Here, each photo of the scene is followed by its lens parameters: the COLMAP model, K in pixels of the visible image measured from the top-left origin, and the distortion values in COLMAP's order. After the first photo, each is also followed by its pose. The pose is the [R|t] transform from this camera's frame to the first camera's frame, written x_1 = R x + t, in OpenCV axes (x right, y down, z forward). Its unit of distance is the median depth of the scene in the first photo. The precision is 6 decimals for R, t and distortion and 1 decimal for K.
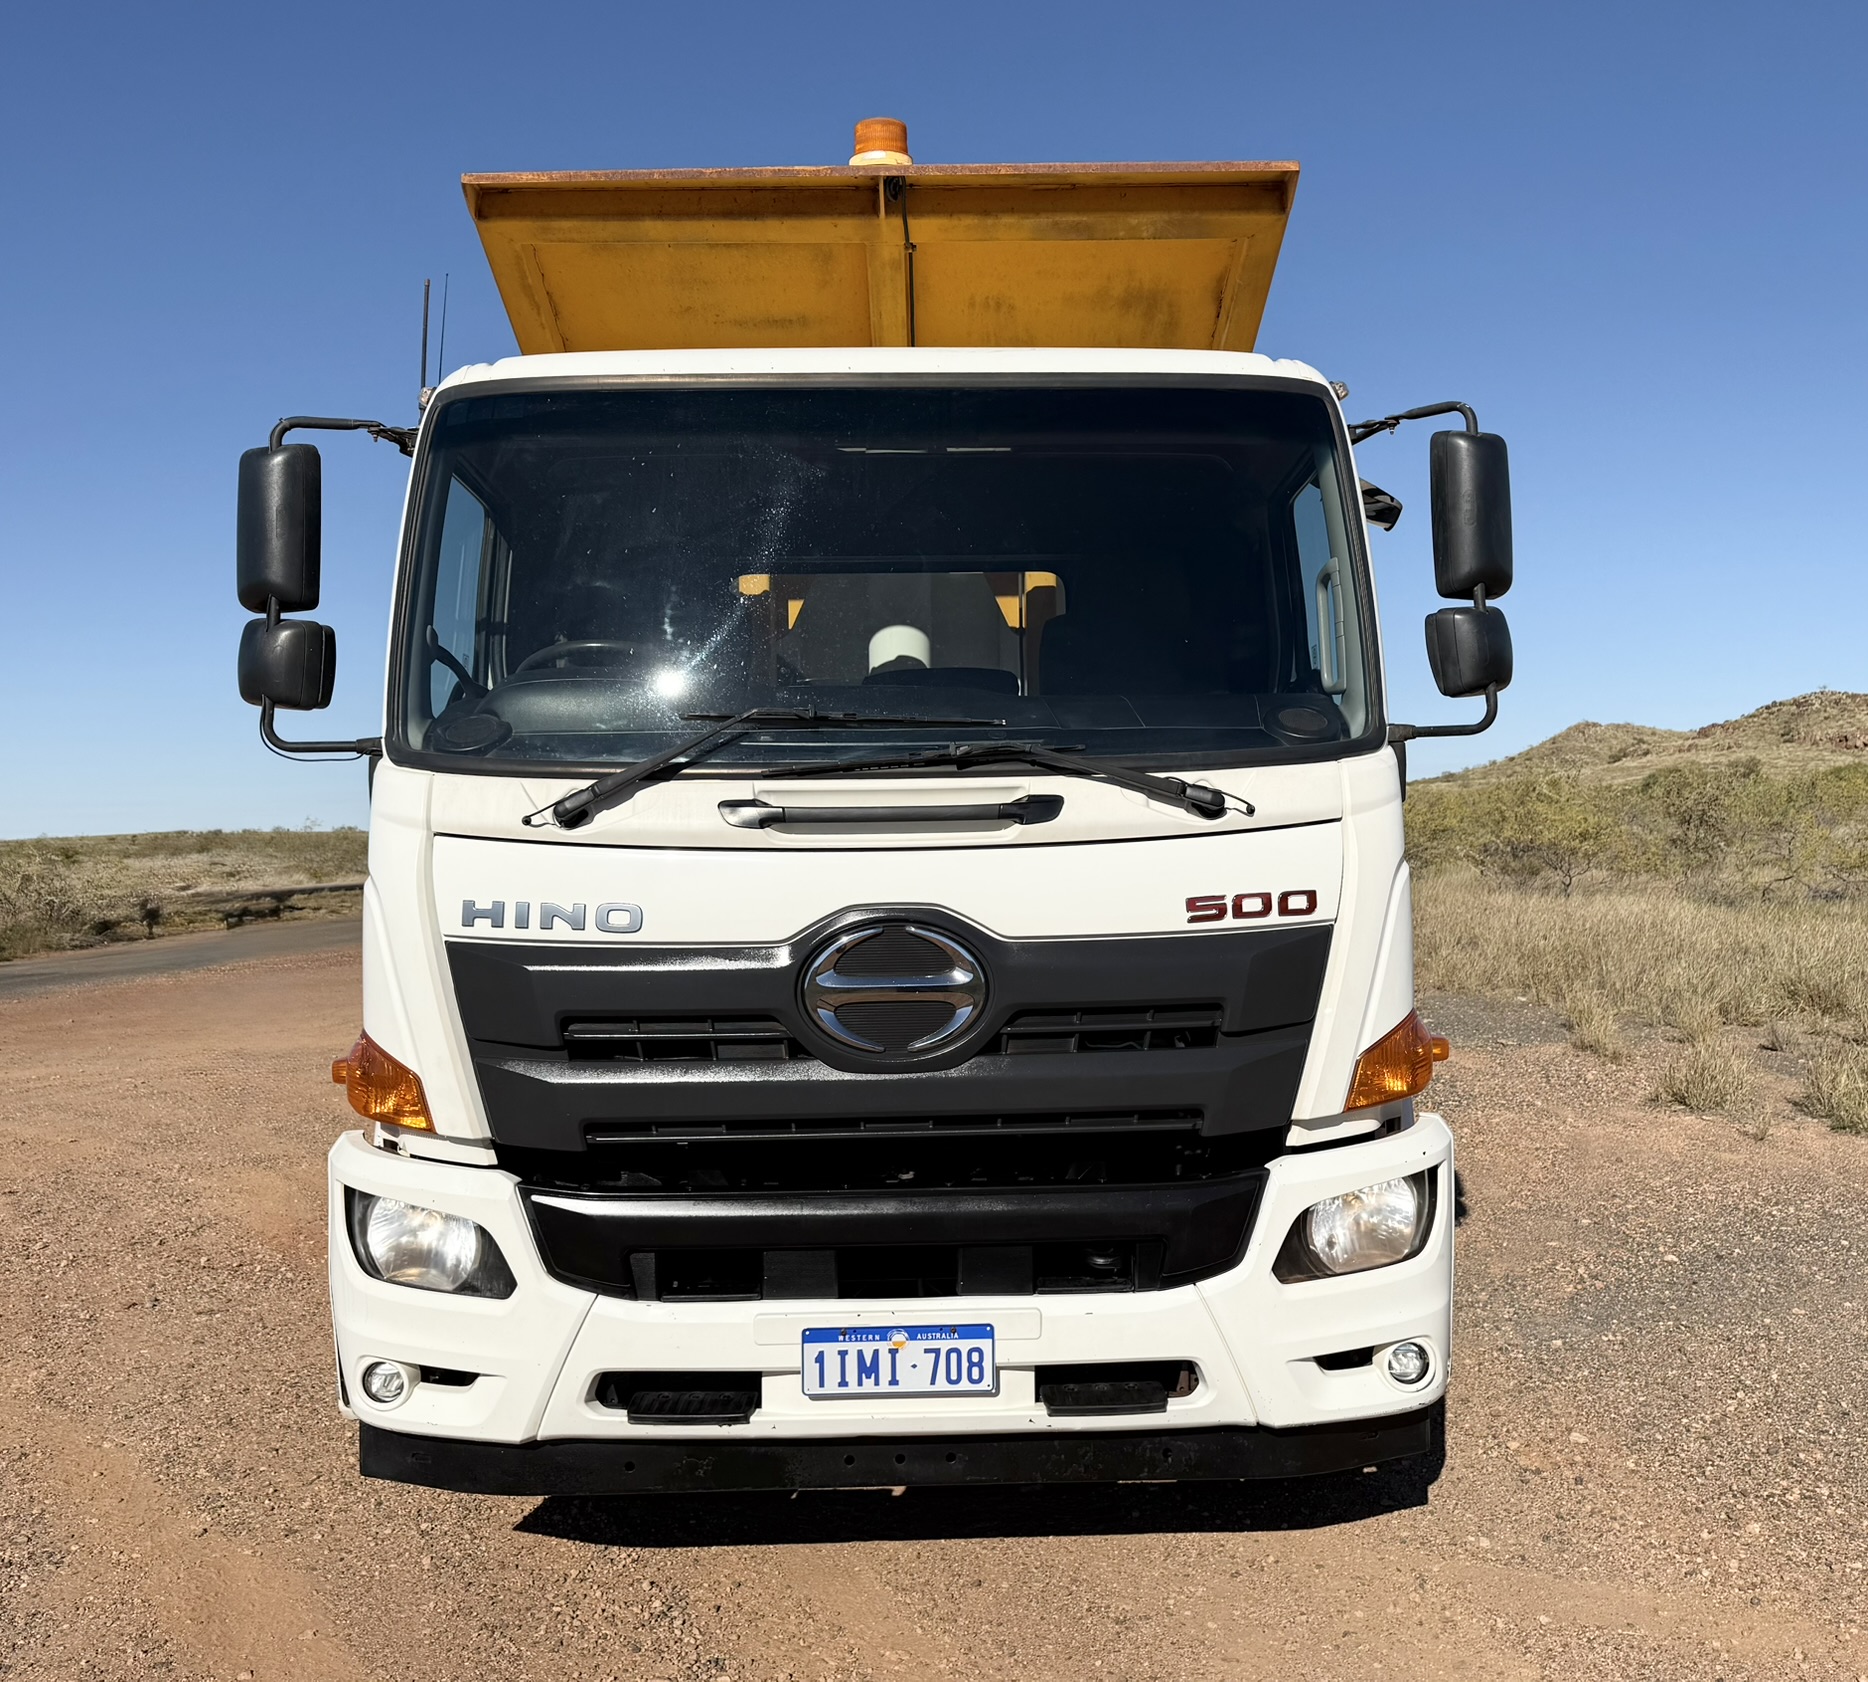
lens RADIAL K [[1653.8, 0, 929.3], [0, 1653.8, 775.4], [0, 0, 1]] dist [0.103154, -0.006708]
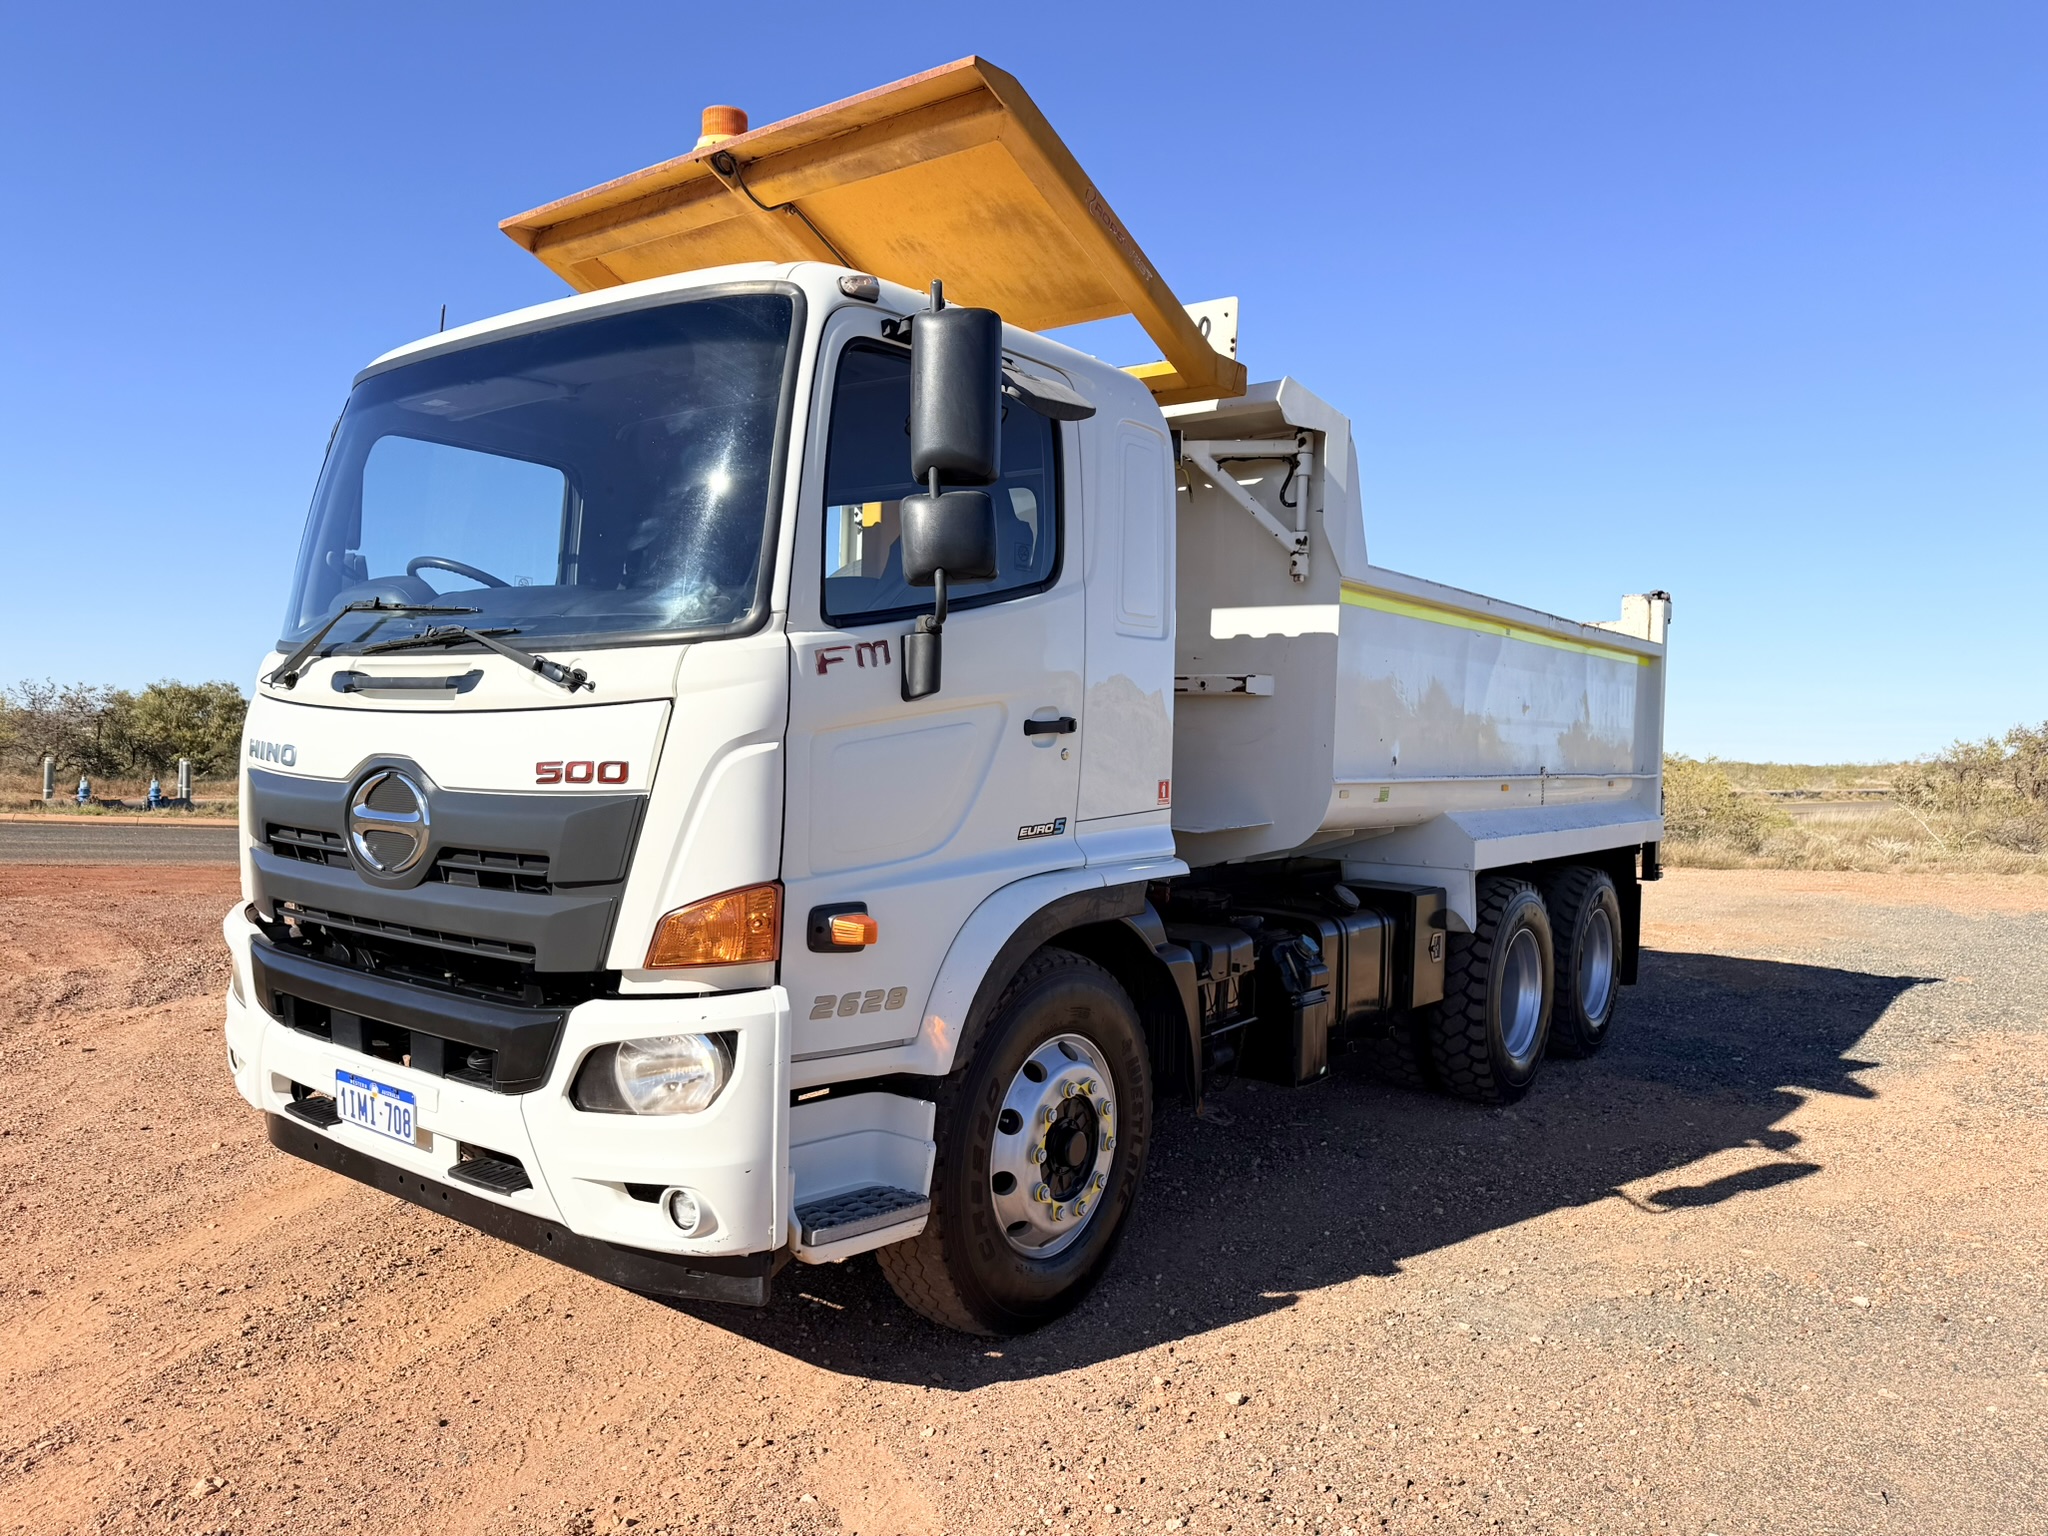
lens RADIAL K [[1457.3, 0, 1024.0], [0, 1457.3, 768.0], [0, 0, 1]] dist [-0.004549, -0.004197]
pose [[0.785617, 0.052294, -0.616499, 1.023806], [-0.030957, 0.998496, 0.045248, 0.022635], [0.617938, -0.016463, 0.786055, 0.422457]]
